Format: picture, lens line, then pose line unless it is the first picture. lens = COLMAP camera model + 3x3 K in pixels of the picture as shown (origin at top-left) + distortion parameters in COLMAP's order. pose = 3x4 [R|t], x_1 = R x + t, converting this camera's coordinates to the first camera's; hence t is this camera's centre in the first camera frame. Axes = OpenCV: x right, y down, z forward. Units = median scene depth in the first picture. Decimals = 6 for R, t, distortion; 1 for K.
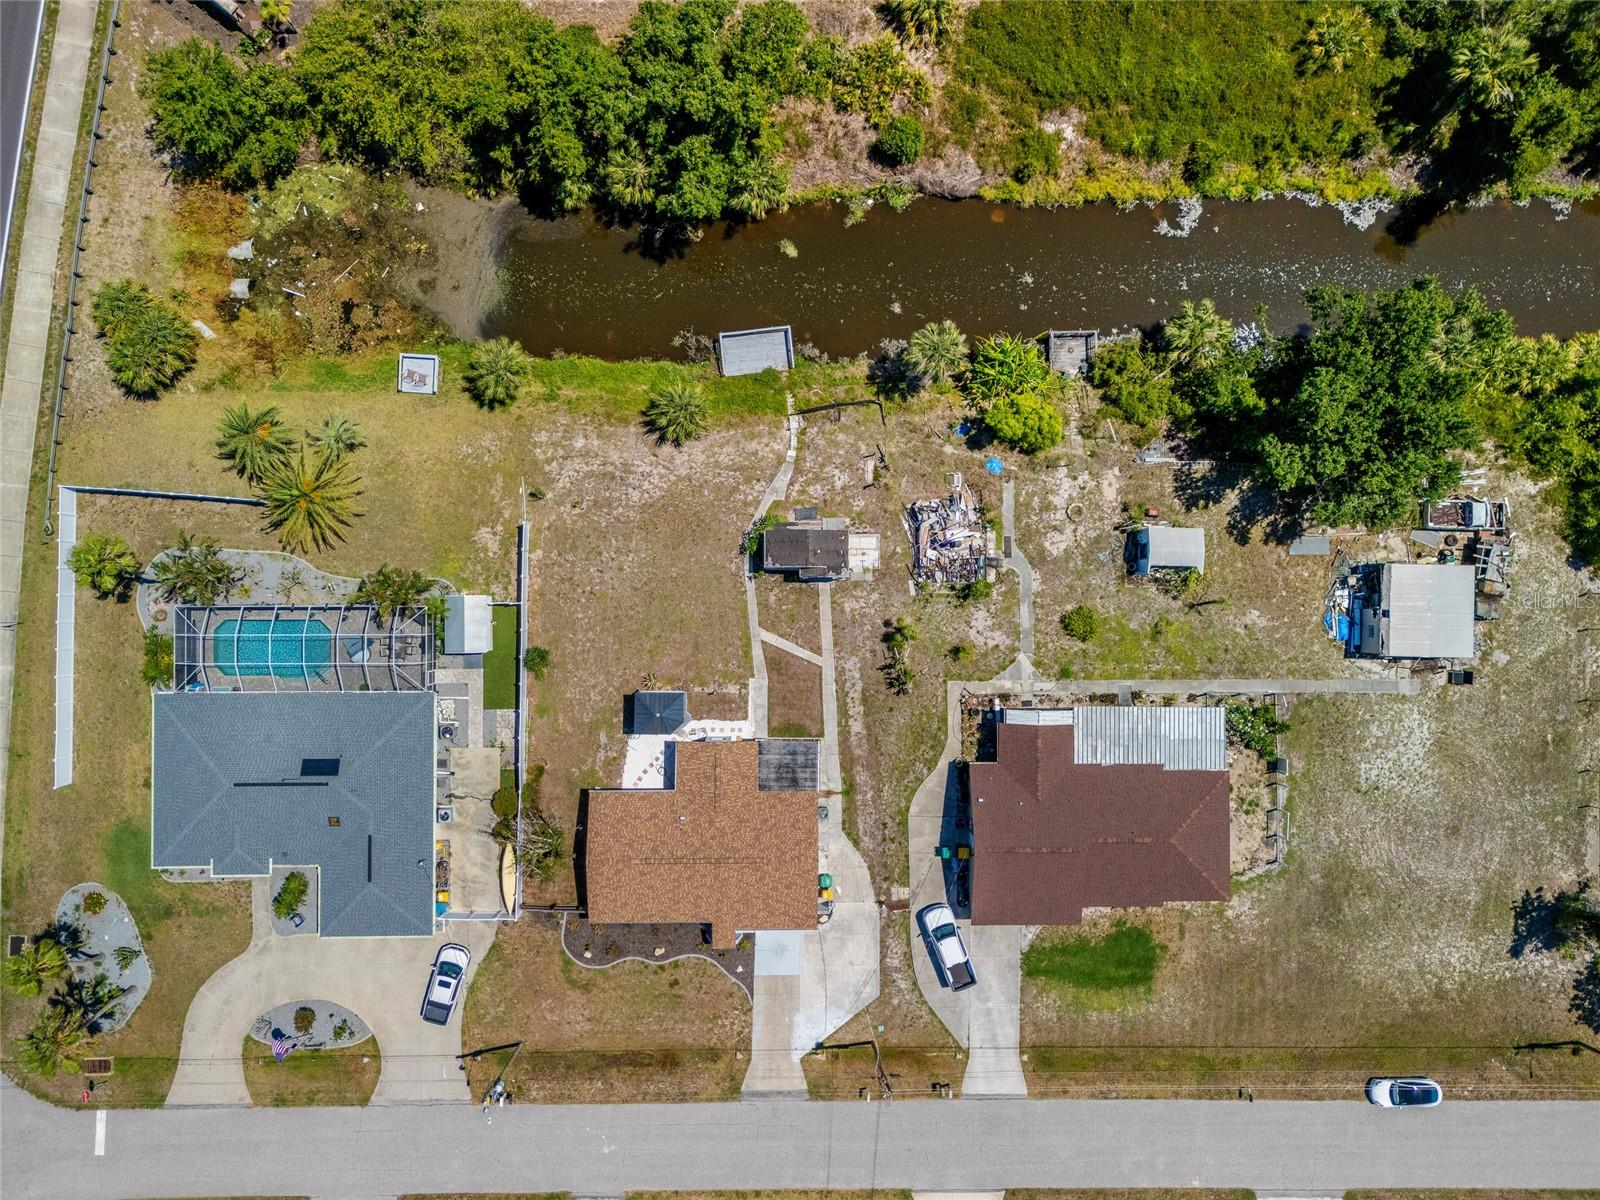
lens RADIAL K [[1172.1, 0, 788.0], [0, 1172.1, 607.7], [0, 0, 1]] dist [0.057500, -0.054182]
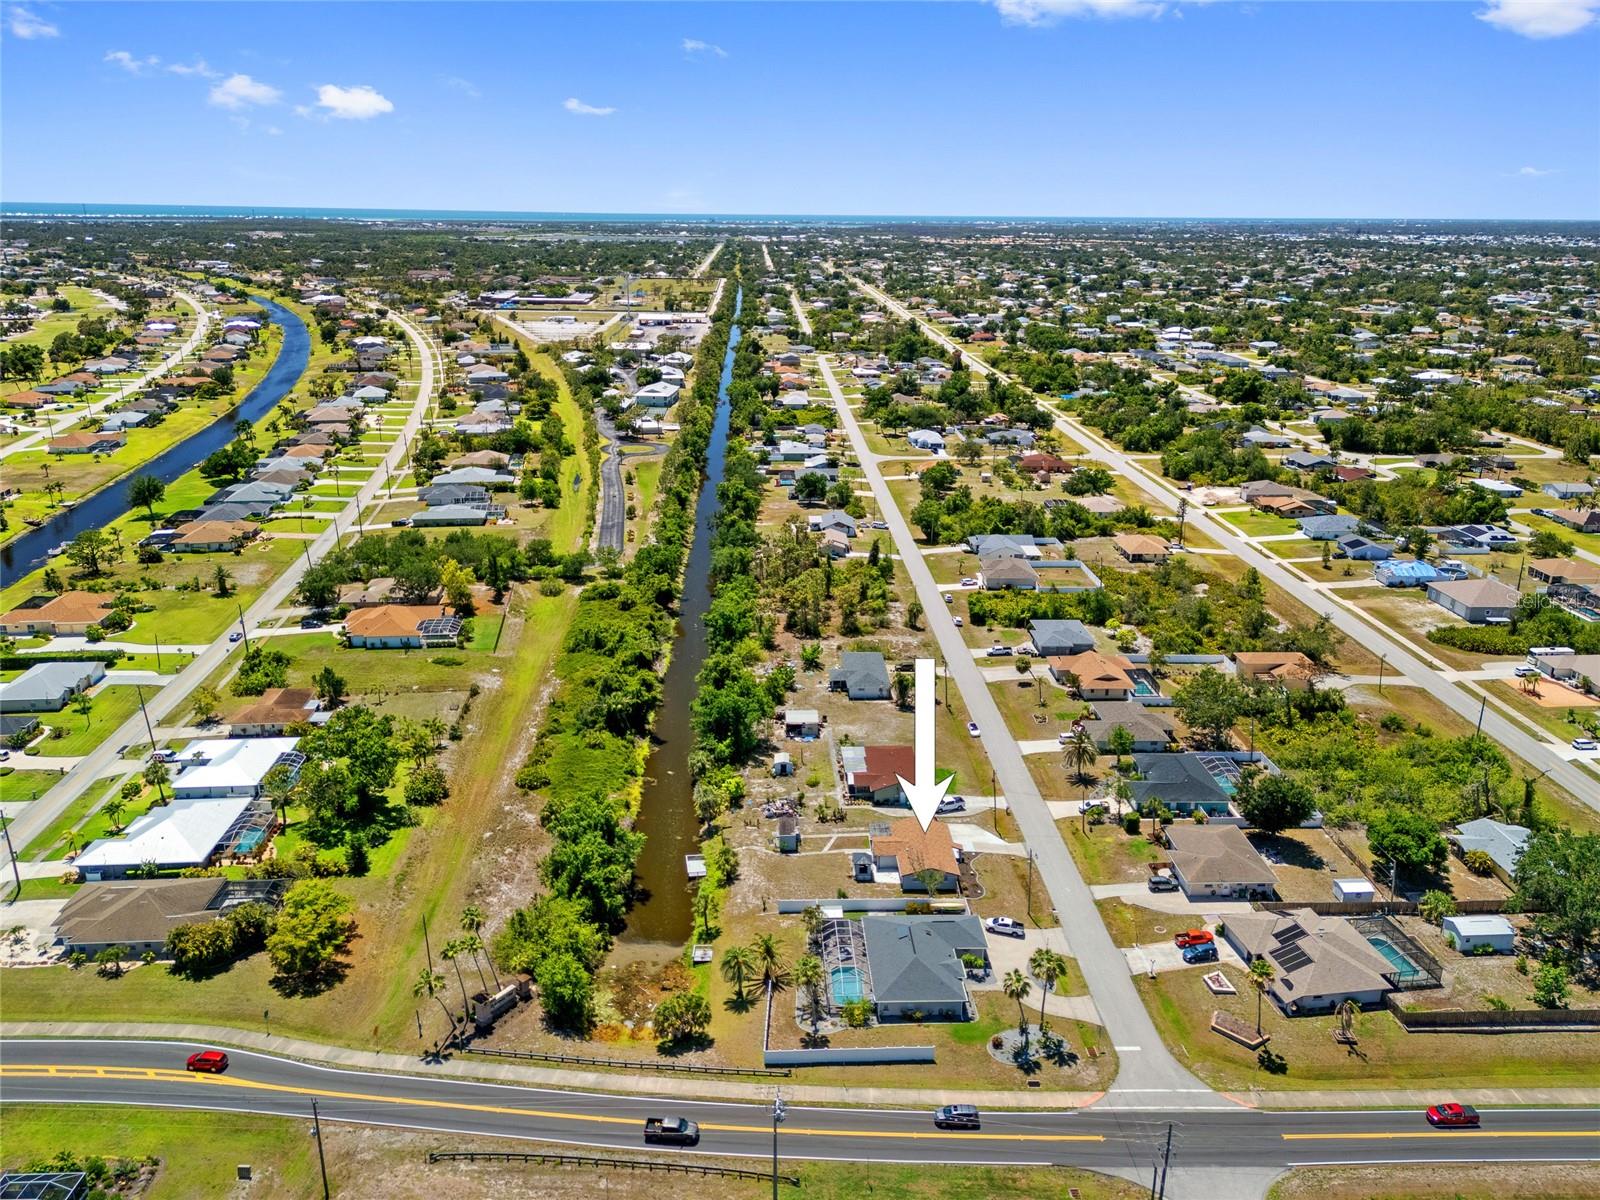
lens RADIAL K [[1172.1, 0, 786.5], [0, 1172.1, 588.5], [0, 0, 1]] dist [0.057500, -0.054182]
pose [[-0.031916, -0.329369, 0.943662, -1.982641], [0.999346, 0.005559, 0.035740, -0.134513], [-0.017017, 0.944185, 0.328976, -0.217303]]
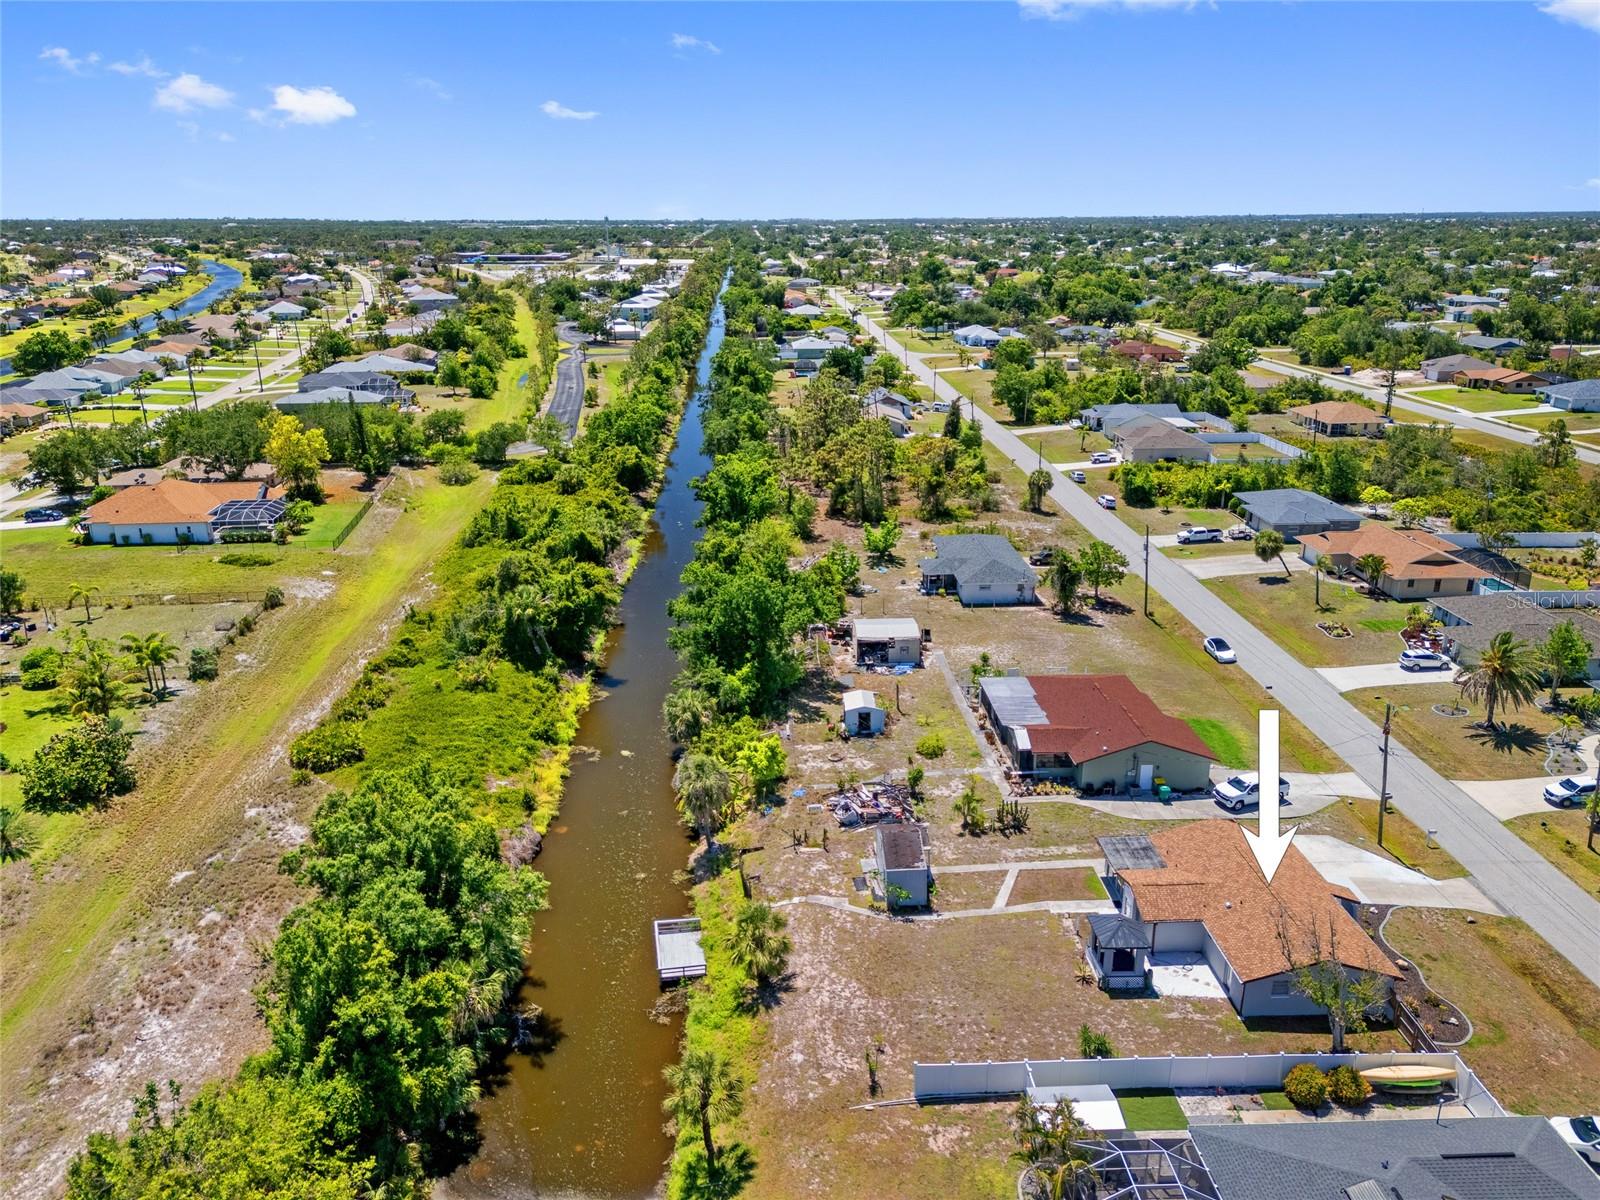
lens RADIAL K [[1172.1, 0, 782.6], [0, 1172.1, 607.8], [0, 0, 1]] dist [0.057500, -0.054182]
pose [[-0.038299, -0.340365, 0.939513, -0.794965], [0.999258, -0.009131, 0.037427, -0.176431], [-0.004160, 0.940249, 0.340462, 0.471199]]
